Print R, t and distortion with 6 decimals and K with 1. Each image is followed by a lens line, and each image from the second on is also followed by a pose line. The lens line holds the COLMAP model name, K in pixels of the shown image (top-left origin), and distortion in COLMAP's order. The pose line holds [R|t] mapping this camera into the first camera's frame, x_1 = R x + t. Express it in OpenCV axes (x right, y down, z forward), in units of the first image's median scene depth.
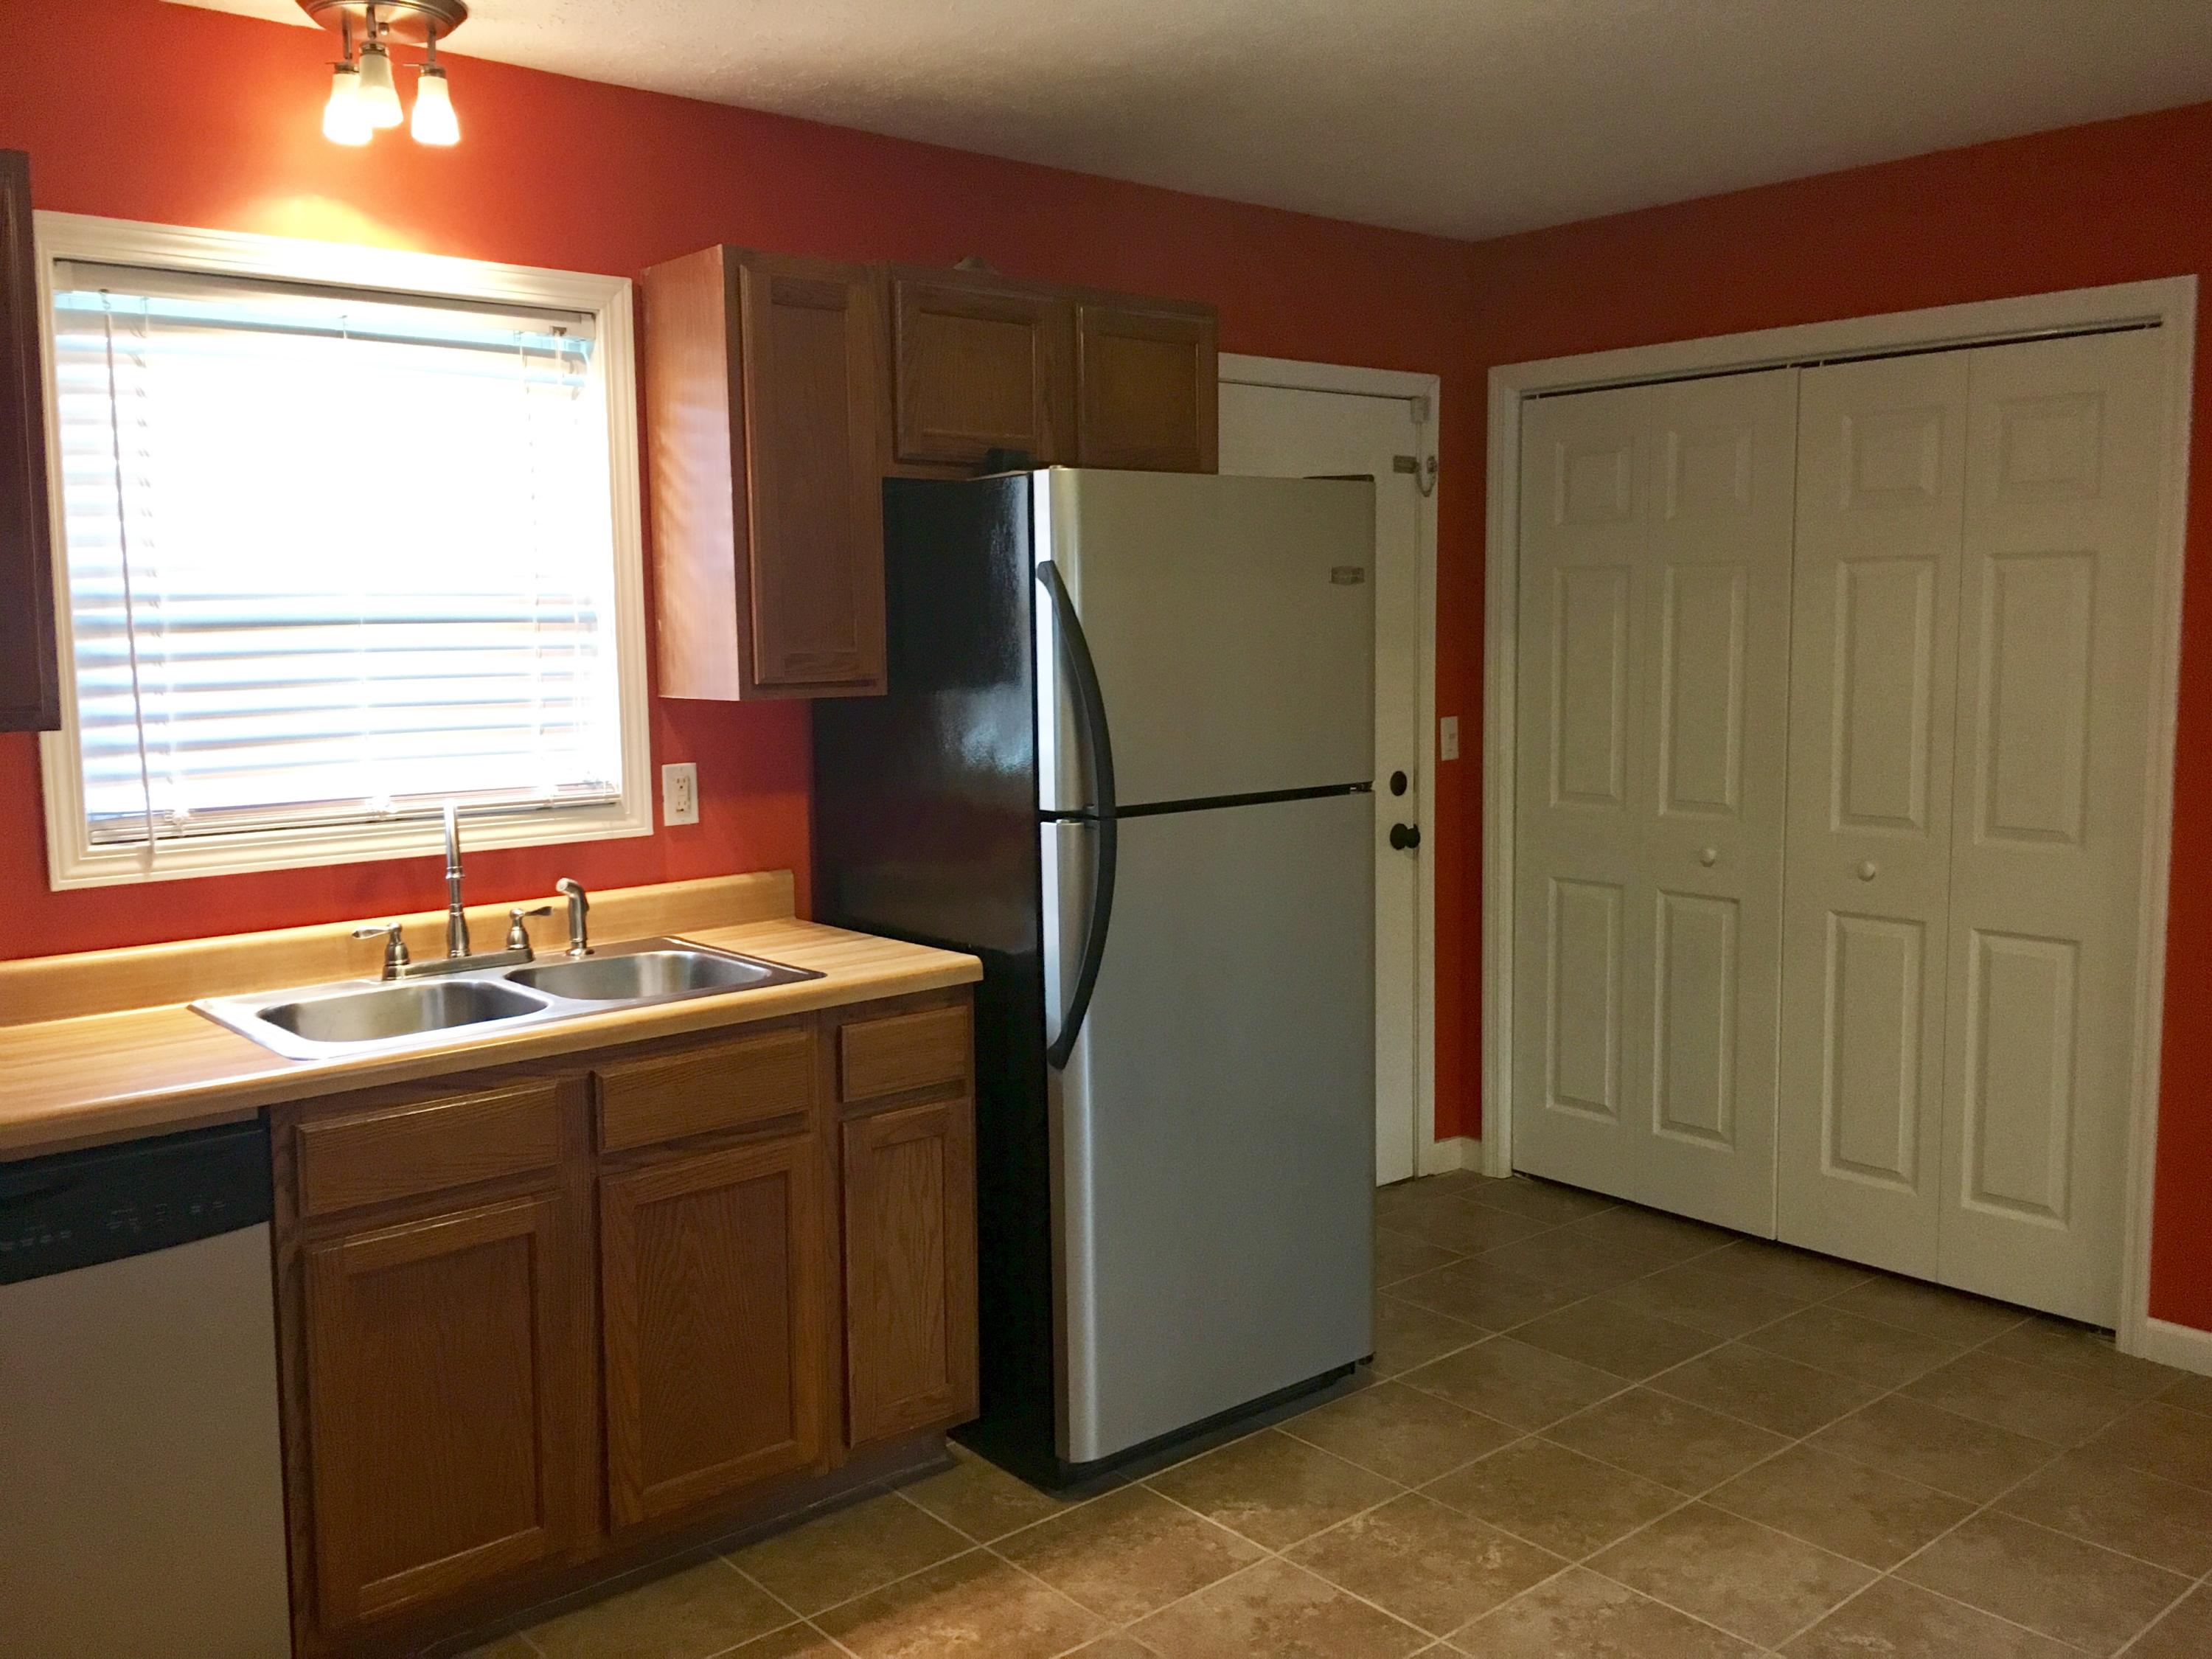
lens RADIAL K [[1878.6, 0, 1060.8], [0, 1878.6, 798.0], [0, 0, 1]] dist [0.048319, -0.009877]
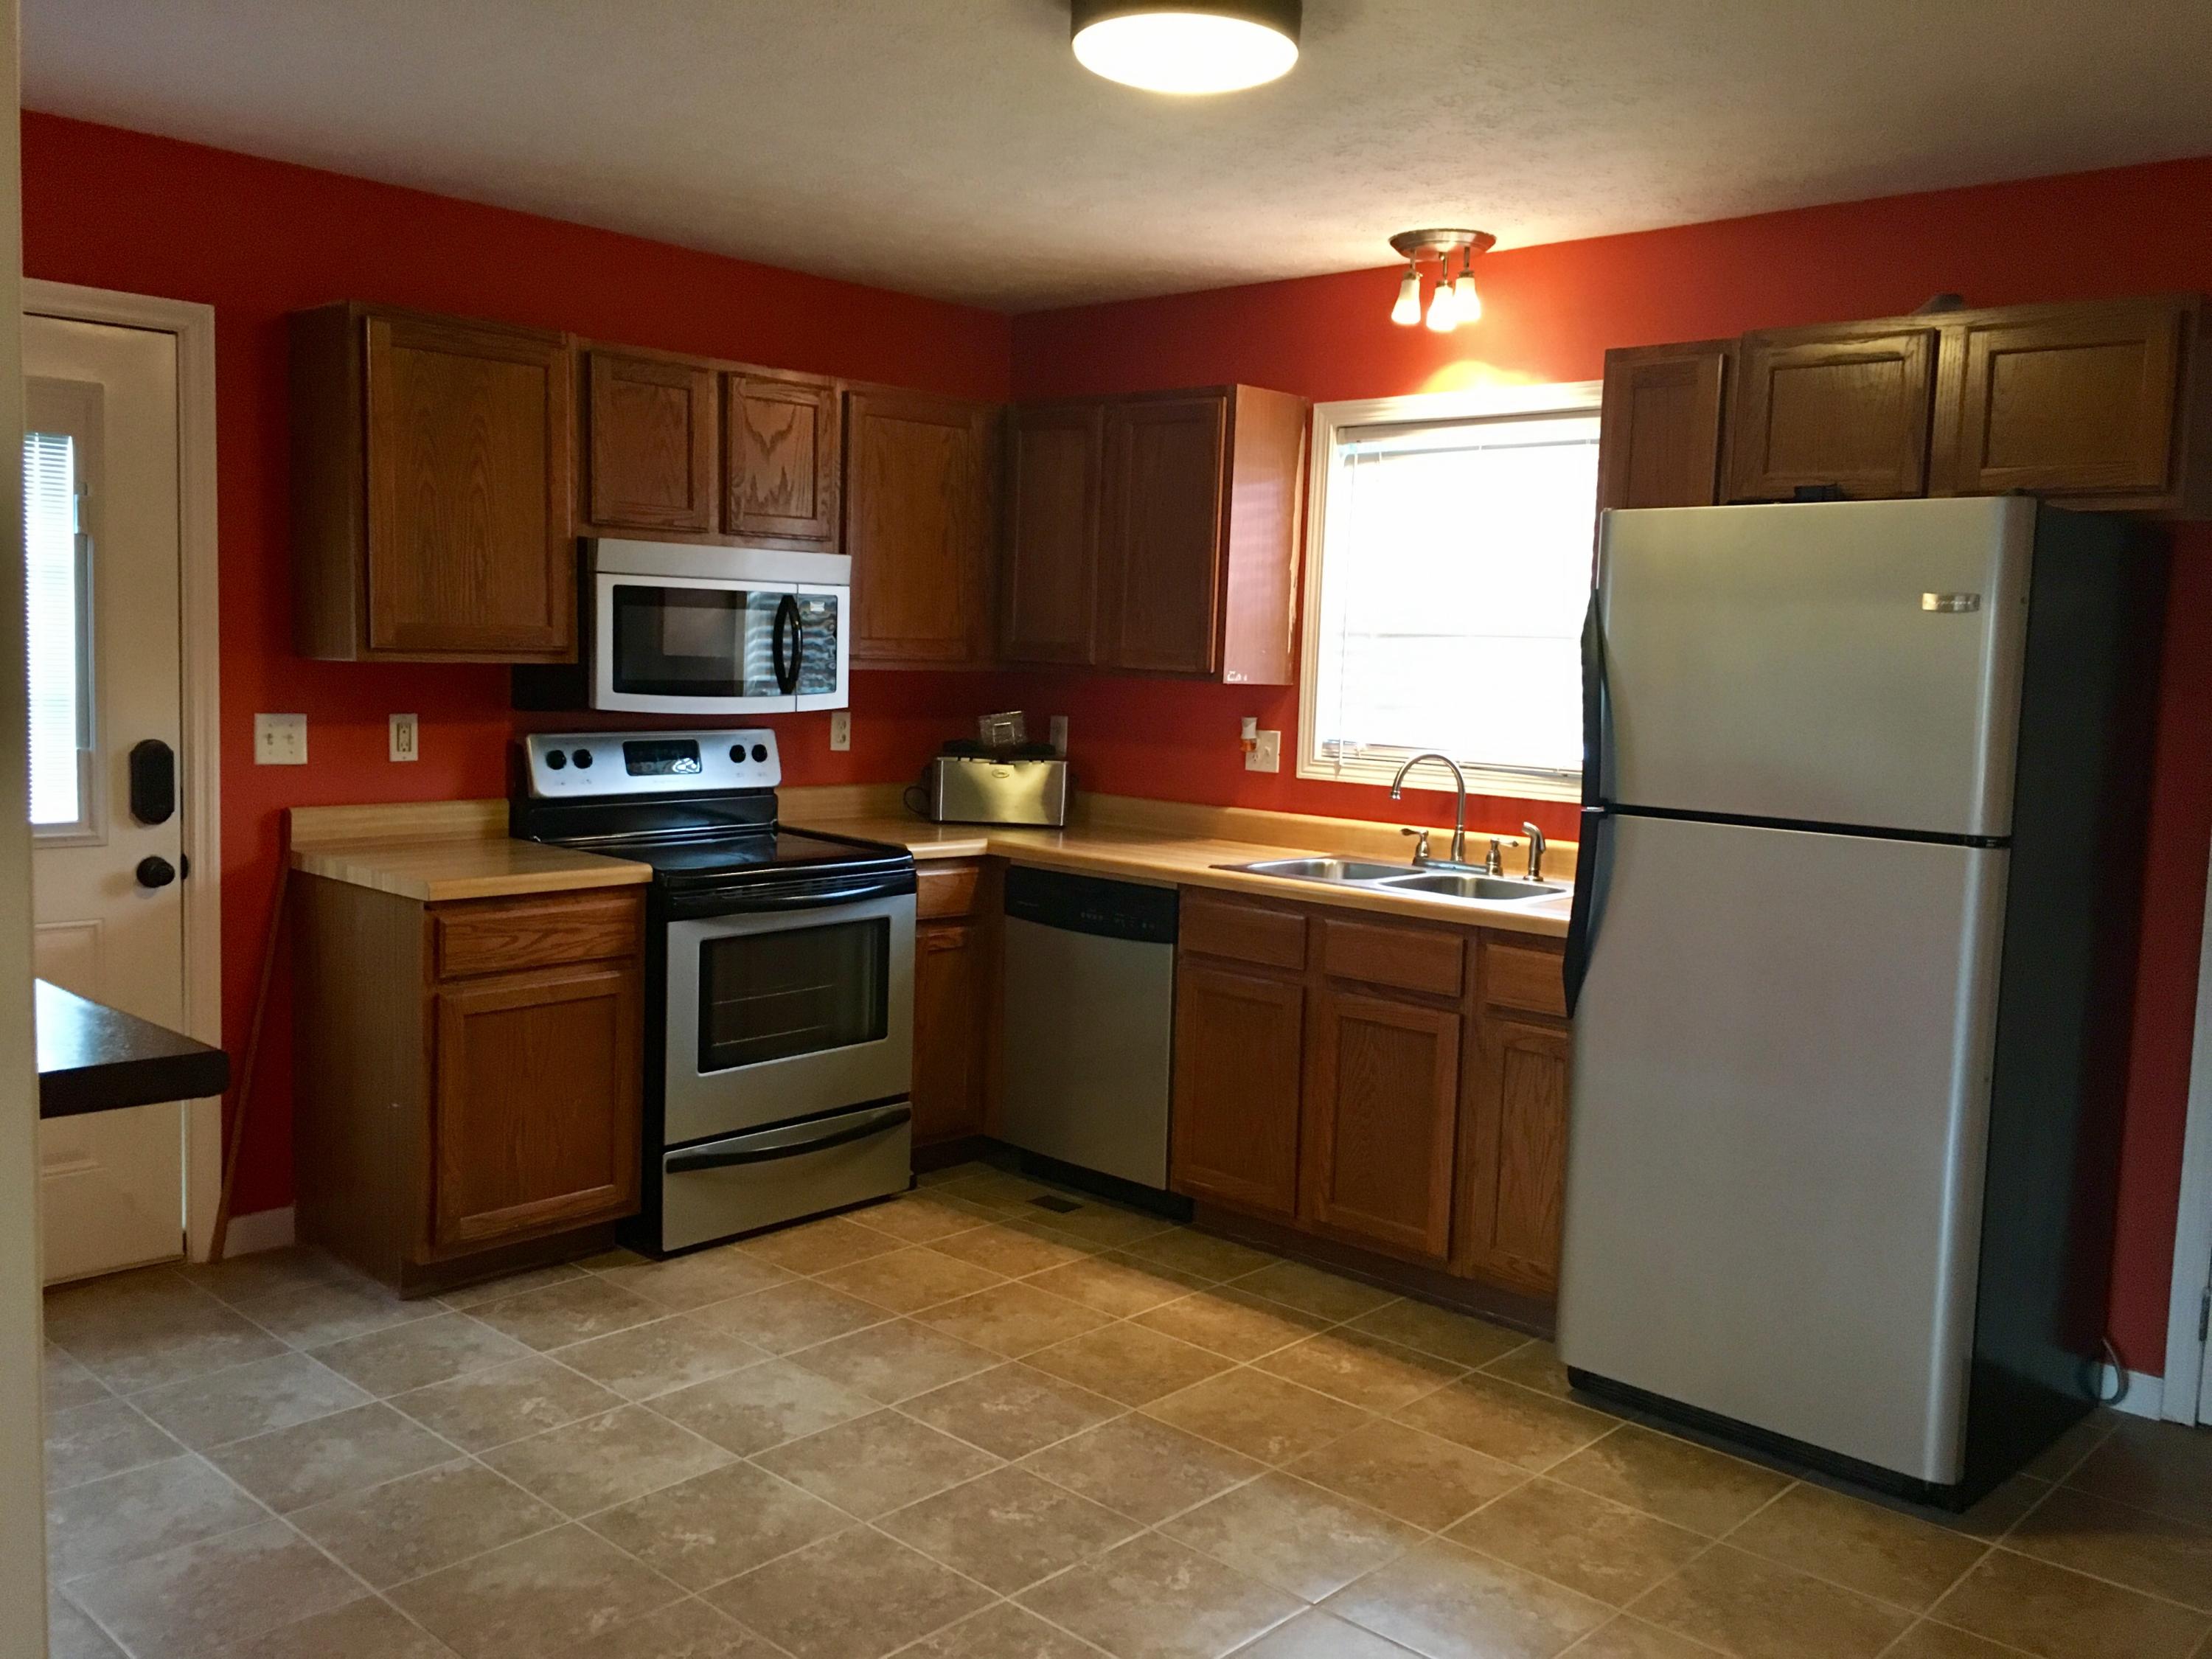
lens RADIAL K [[1824.2, 0, 1159.8], [0, 1824.2, 829.0], [0, 0, 1]] dist [-0.001305, -0.005935]
pose [[0.152528, 0.117609, -0.981276, 1.096652], [-0.138030, 0.985698, 0.096684, -0.049953], [0.978613, 0.120699, 0.166580, 0.557882]]
